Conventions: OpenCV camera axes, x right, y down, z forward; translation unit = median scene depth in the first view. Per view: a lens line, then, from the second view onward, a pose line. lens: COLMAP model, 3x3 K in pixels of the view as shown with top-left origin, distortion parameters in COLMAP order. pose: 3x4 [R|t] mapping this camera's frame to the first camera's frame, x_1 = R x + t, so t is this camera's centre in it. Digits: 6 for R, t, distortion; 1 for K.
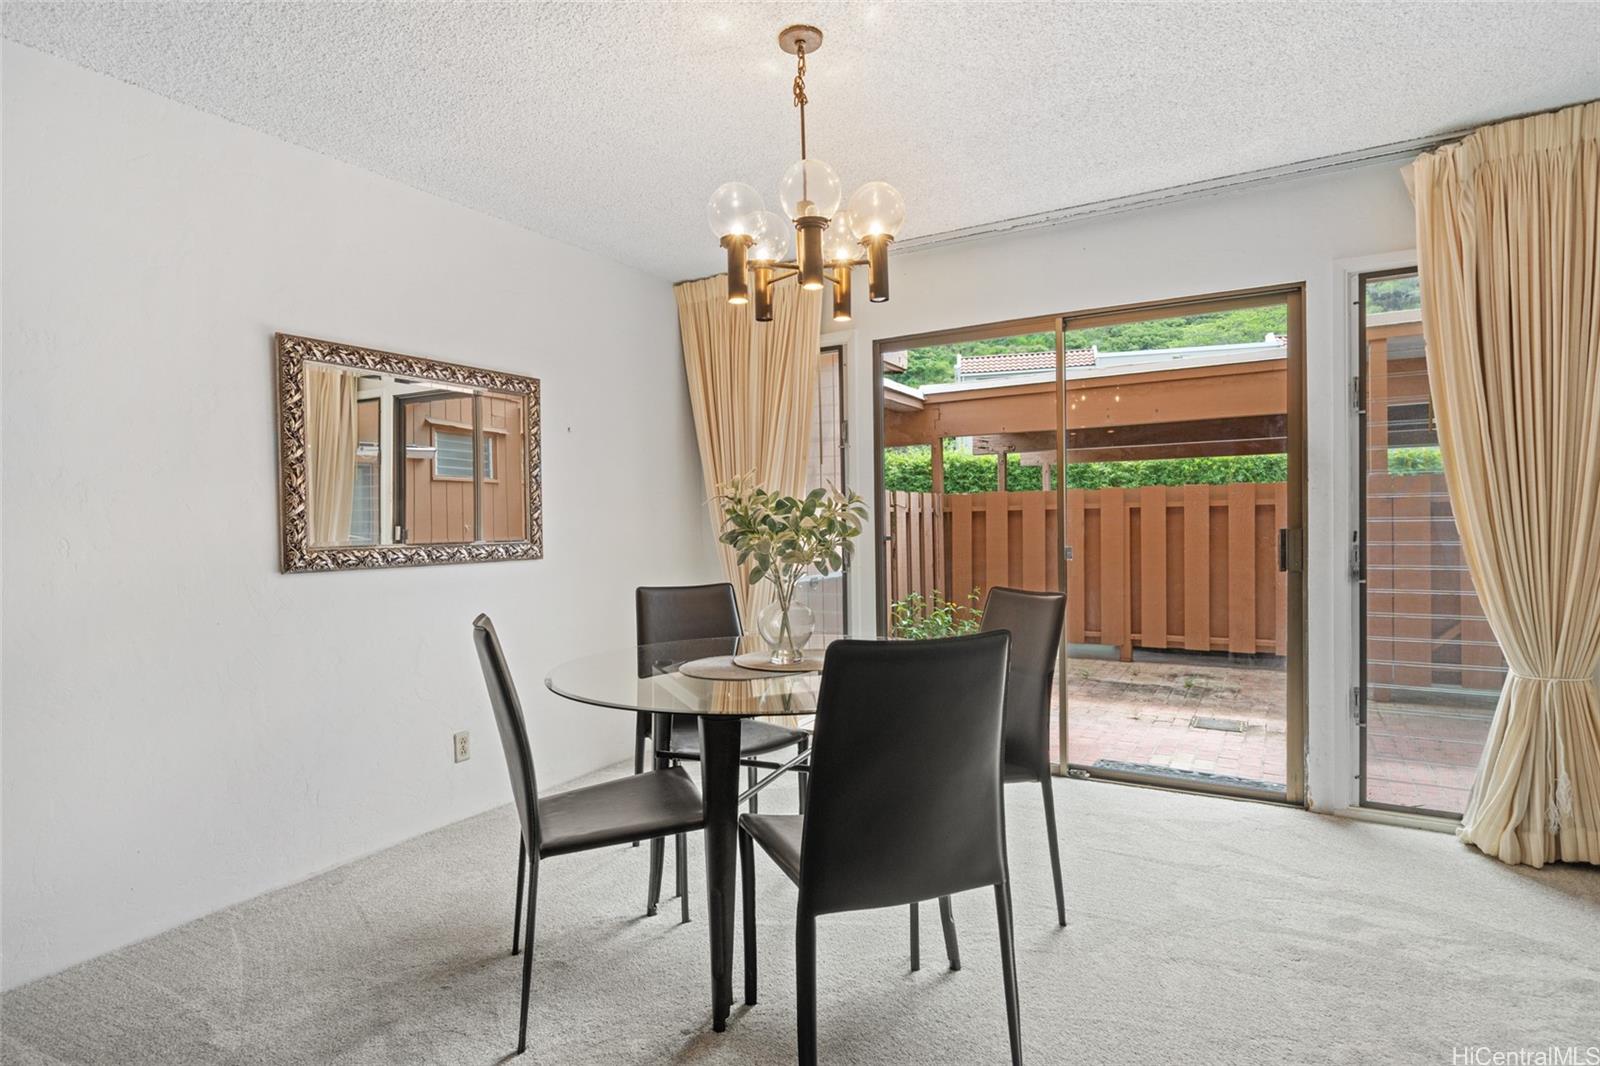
lens RADIAL K [[844.9, 0, 794.3], [0, 844.9, 540.8], [0, 0, 1]] dist [0.003975, -0.000369]
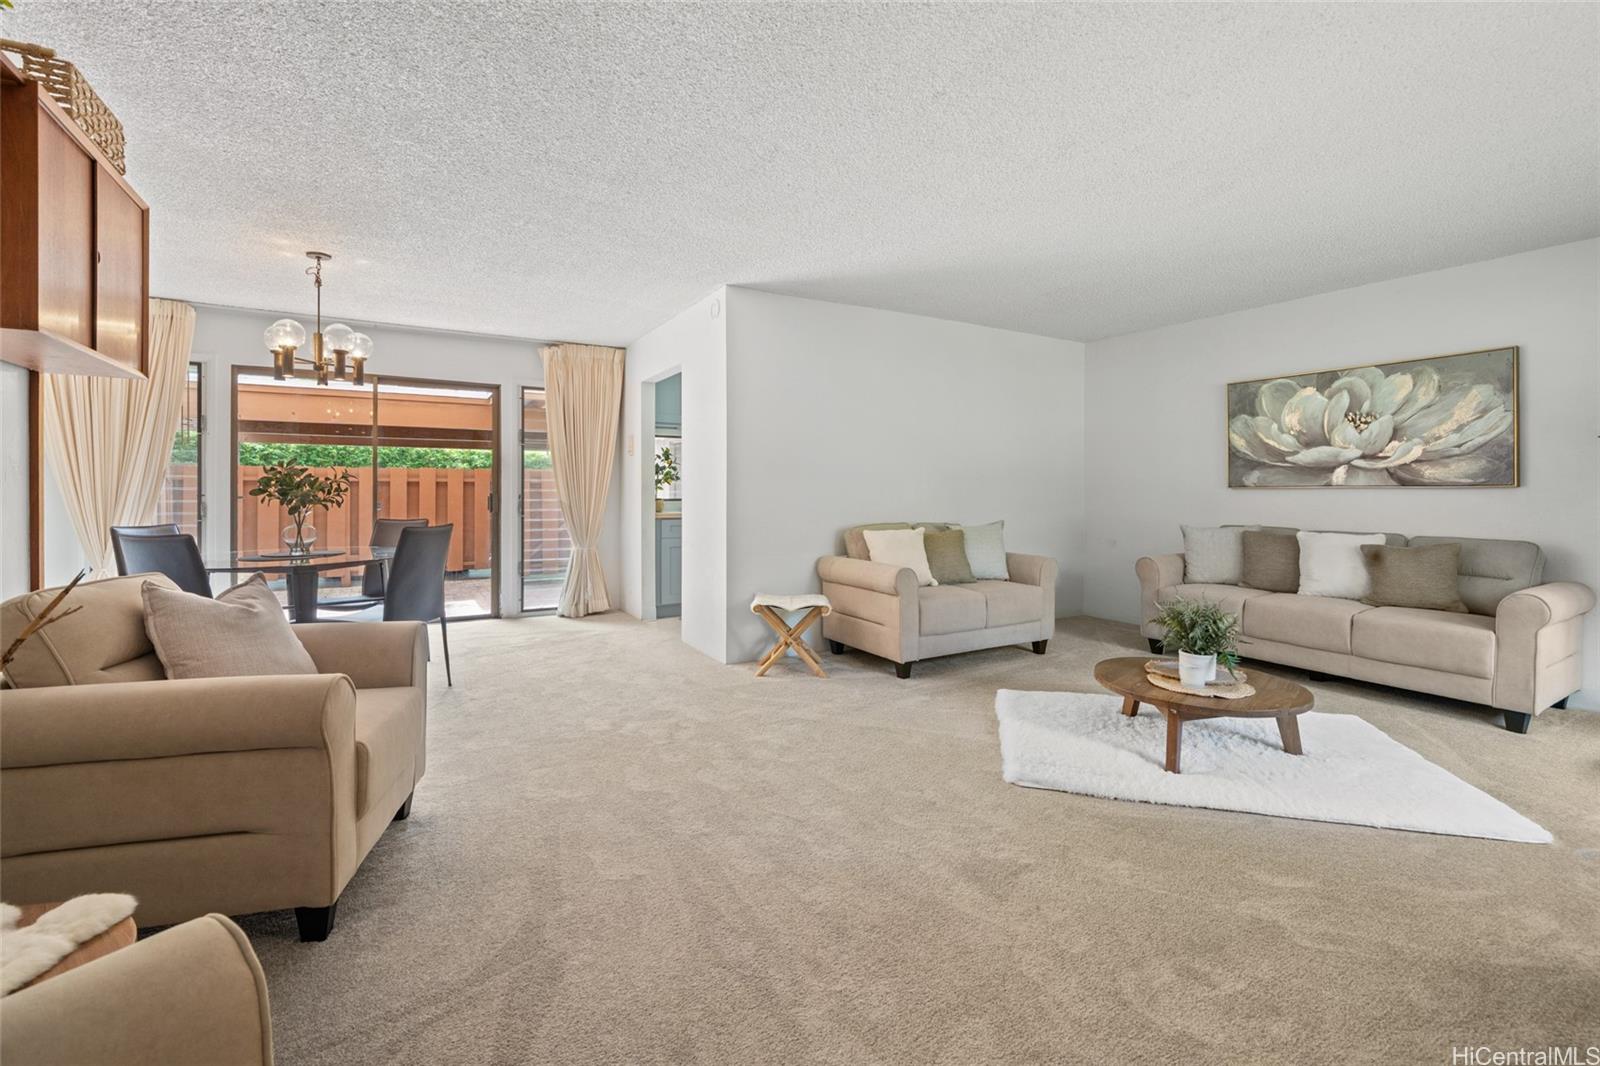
lens RADIAL K [[681.6, 0, 811.3], [0, 681.6, 490.3], [0, 0, 1]] dist [-0.001056, 0.000274]
pose [[0.470316, 0.017773, 0.882319, -0.667349], [0.008965, 0.999649, -0.024916, 0.032775], [-0.882453, 0.019628, 0.469991, -0.642362]]
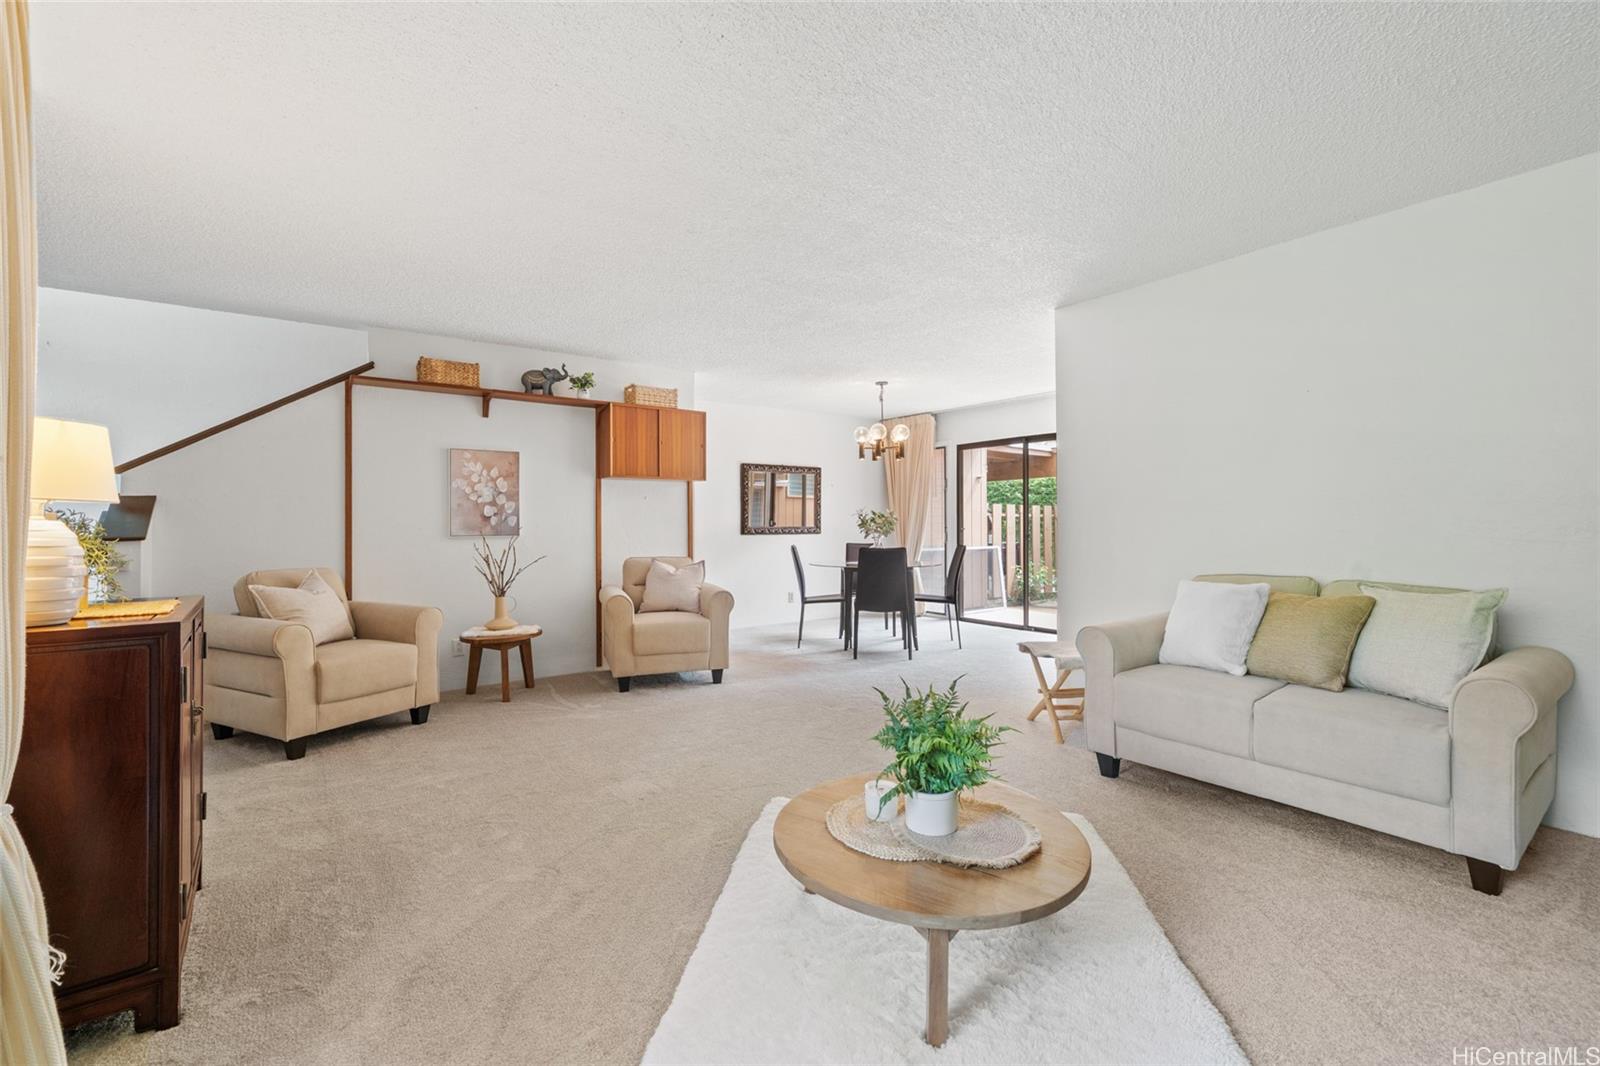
lens RADIAL K [[681.6, 0, 807.2], [0, 681.6, 519.1], [0, 0, 1]] dist [-0.001056, 0.000274]
pose [[0.928571, 0.012010, -0.370960, 0.571533], [-0.020573, 0.999605, -0.019136, 0.021331], [0.370584, 0.025401, 0.928451, -1.268613]]
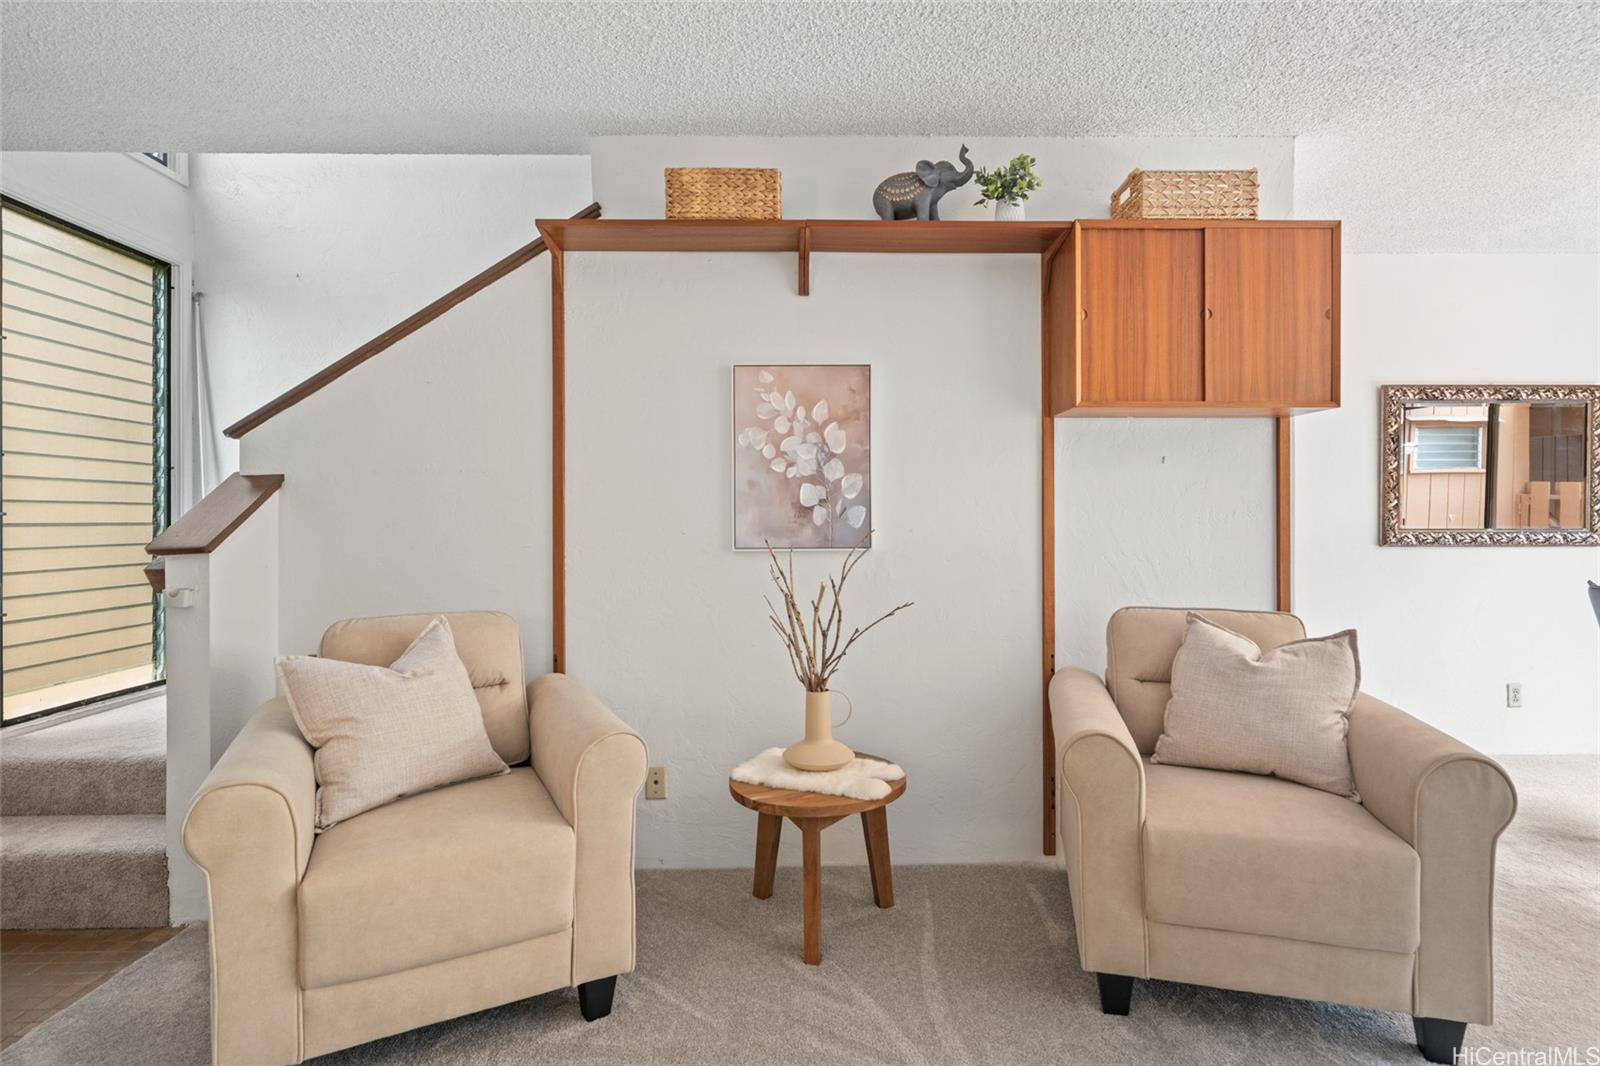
lens RADIAL K [[775.7, 0, 796.2], [0, 775.7, 521.2], [0, 0, 1]] dist [-0.001133, 0.000396]
pose [[0.529455, 0.018590, -0.848134, 0.005410], [-0.025241, 0.999662, 0.006154, 0.010983], [0.847962, 0.018150, 0.529746, -0.533931]]
